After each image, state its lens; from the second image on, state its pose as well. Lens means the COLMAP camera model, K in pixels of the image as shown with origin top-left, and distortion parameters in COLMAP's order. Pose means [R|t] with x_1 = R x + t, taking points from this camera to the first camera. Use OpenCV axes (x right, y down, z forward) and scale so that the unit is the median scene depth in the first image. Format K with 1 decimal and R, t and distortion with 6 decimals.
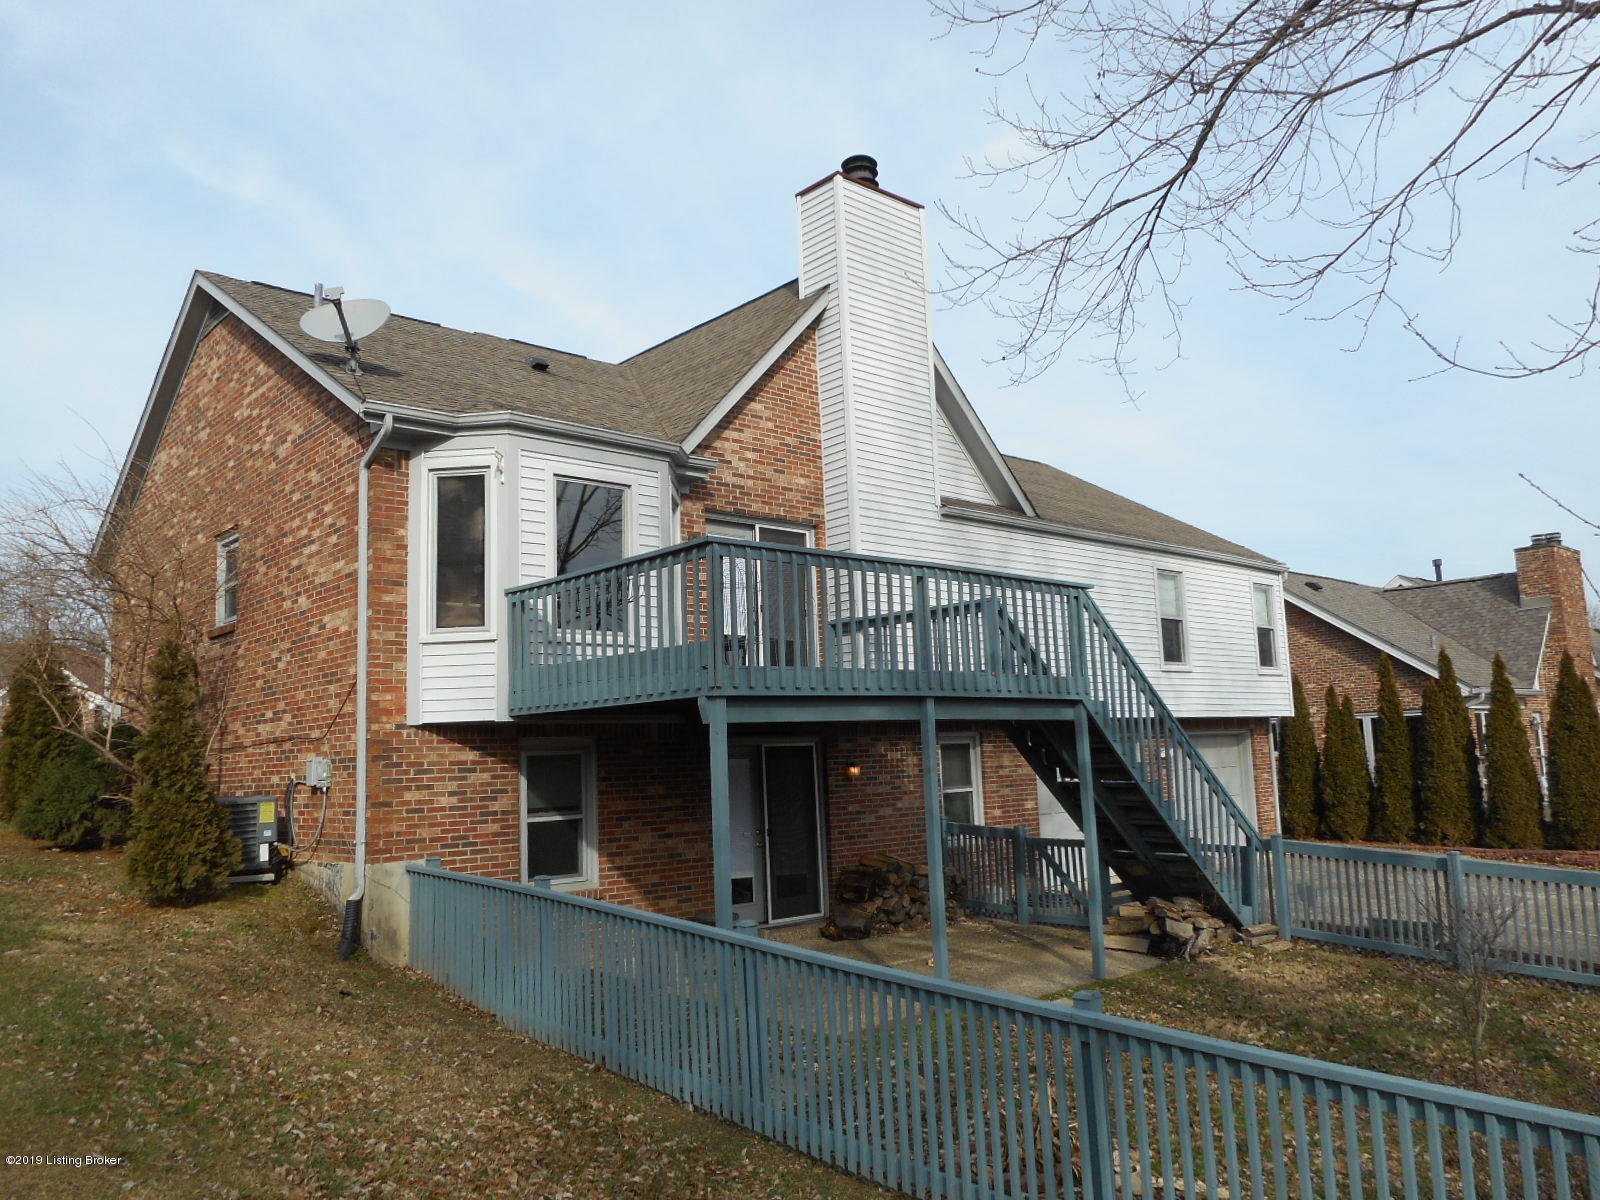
lens RADIAL K [[1216.6, 0, 799.7], [0, 1216.6, 600.3], [0, 0, 1]] dist [0.002989, 0.001766]
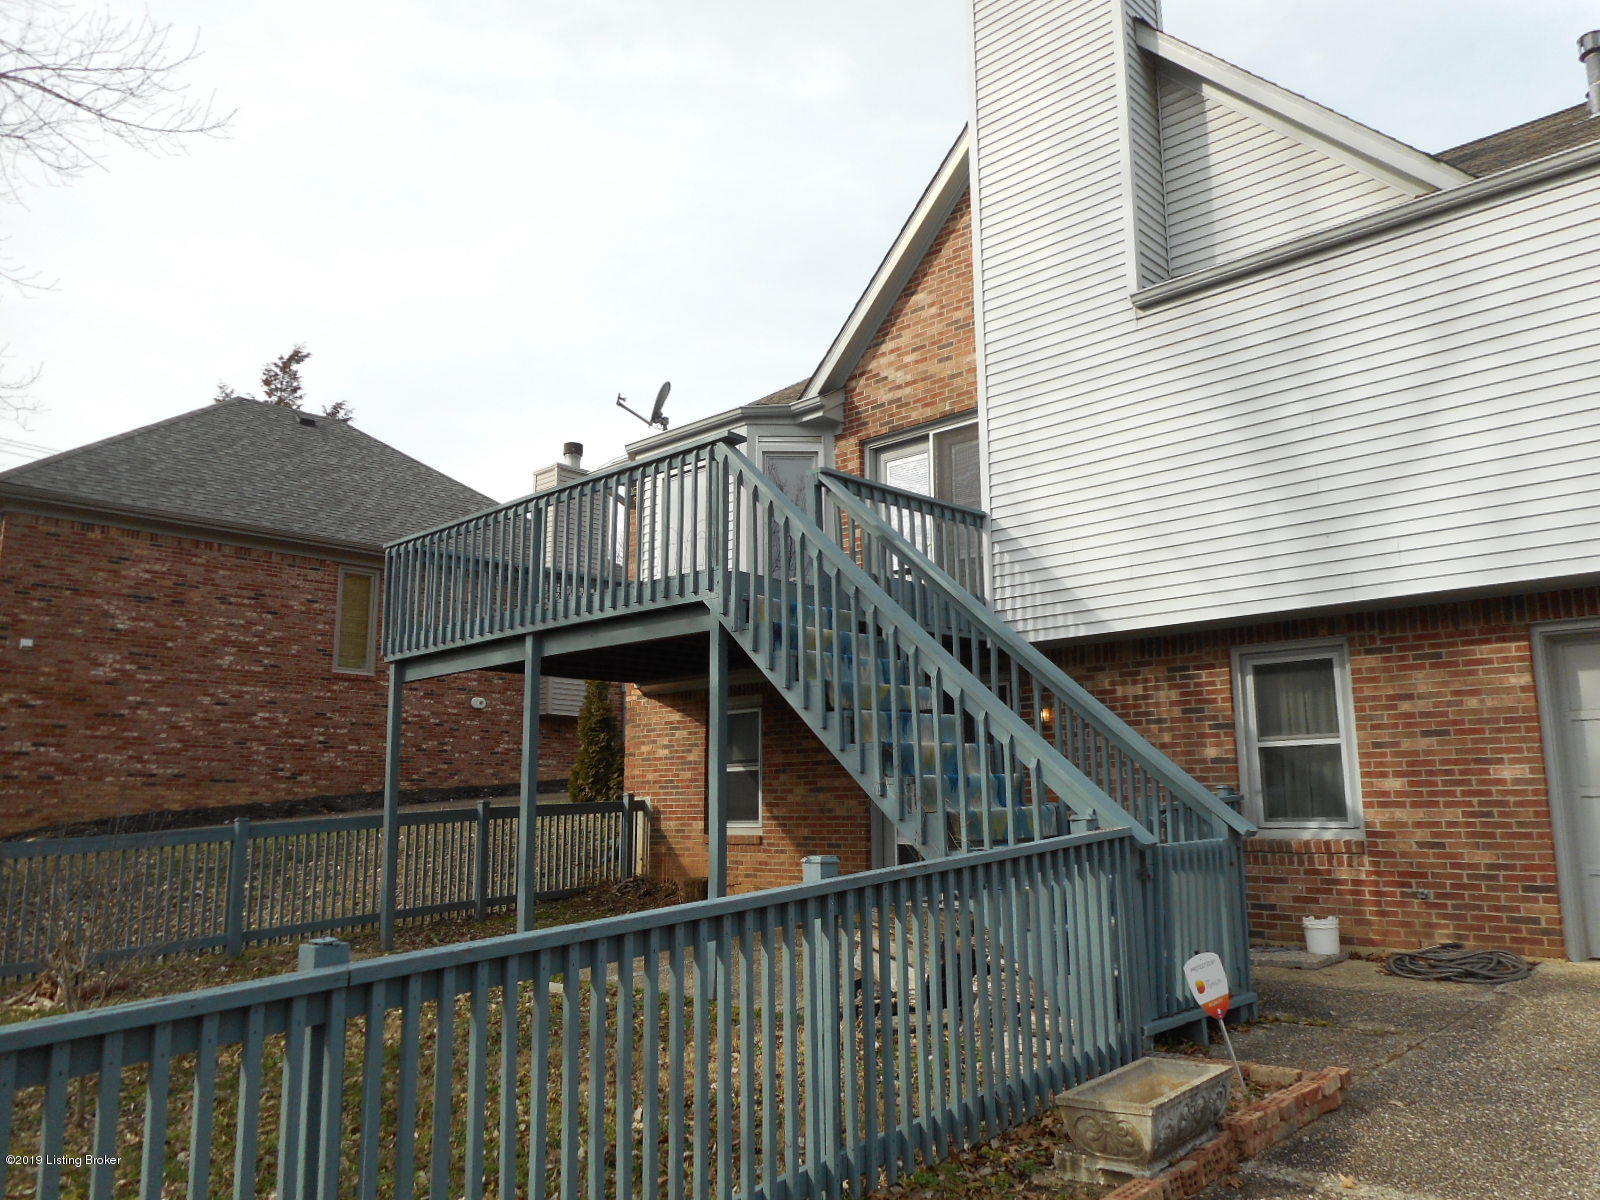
lens RADIAL K [[1216.6, 0, 799.6], [0, 1216.6, 600.1], [0, 0, 1]] dist [0.002989, 0.001766]
pose [[0.056710, -0.139997, -0.988527, 0.807405], [0.134806, 0.982127, -0.131357, 0.156817], [0.989248, -0.125810, 0.074569, 0.858812]]
